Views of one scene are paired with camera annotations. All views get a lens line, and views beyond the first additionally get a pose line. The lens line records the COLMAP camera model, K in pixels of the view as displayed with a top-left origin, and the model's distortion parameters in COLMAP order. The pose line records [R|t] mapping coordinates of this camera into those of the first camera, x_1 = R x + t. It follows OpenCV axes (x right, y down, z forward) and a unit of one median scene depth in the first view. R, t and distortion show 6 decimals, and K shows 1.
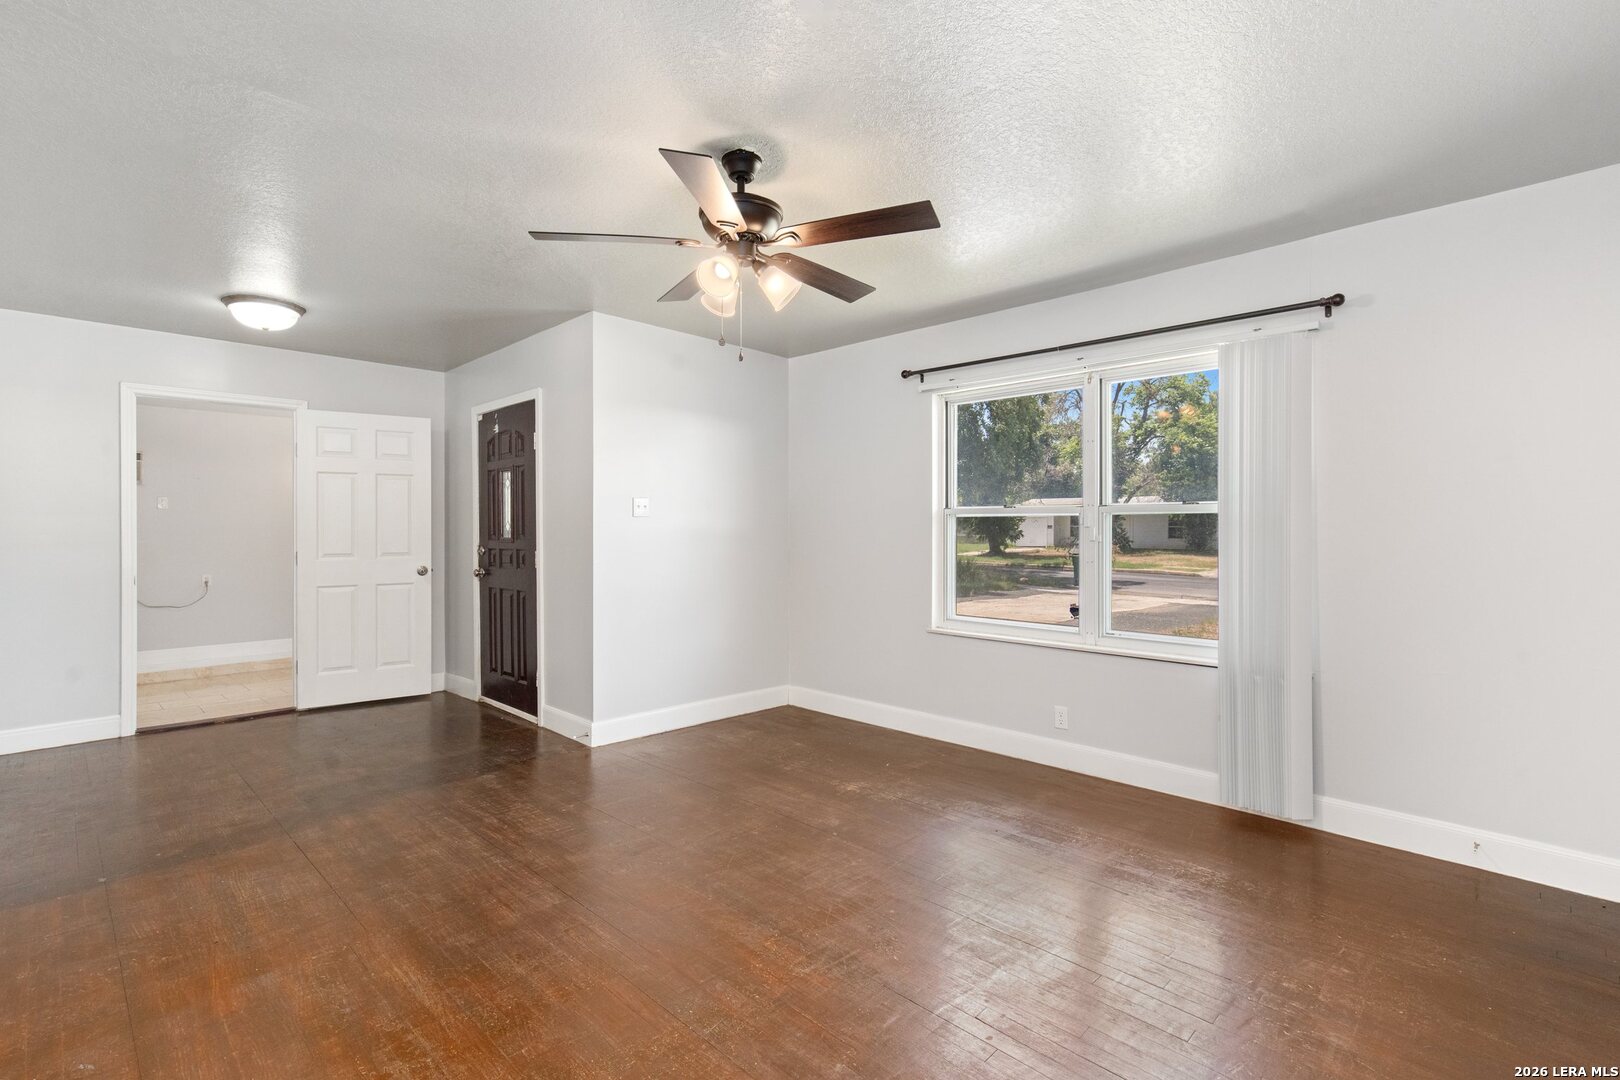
lens RADIAL K [[739.1, 0, 810.6], [0, 739.1, 530.8], [0, 0, 1]] dist [0.003567, 0.000991]
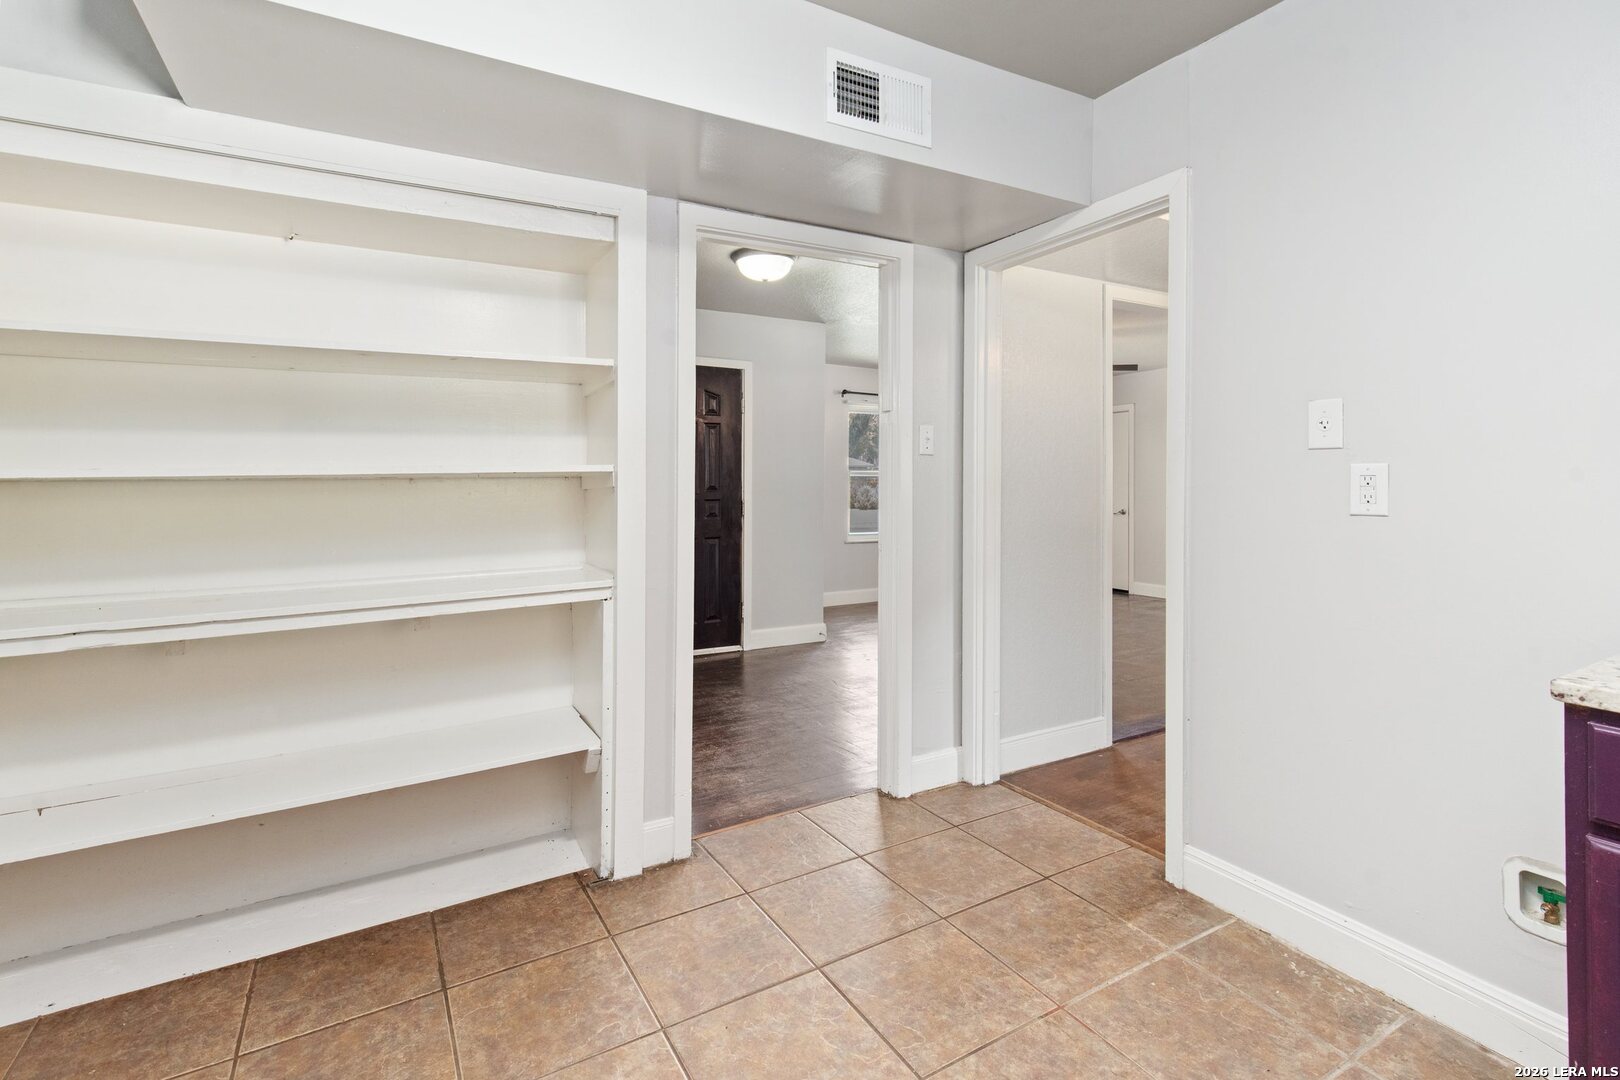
lens RADIAL K [[766.5, 0, 805.3], [0, 766.5, 465.2], [0, 0, 1]] dist [0.016102, 0.000095]
pose [[0.279933, 0.028839, 0.959586, -2.358323], [0.004192, 0.999502, -0.031262, 0.014224], [-0.960010, 0.012774, 0.279673, 0.898846]]
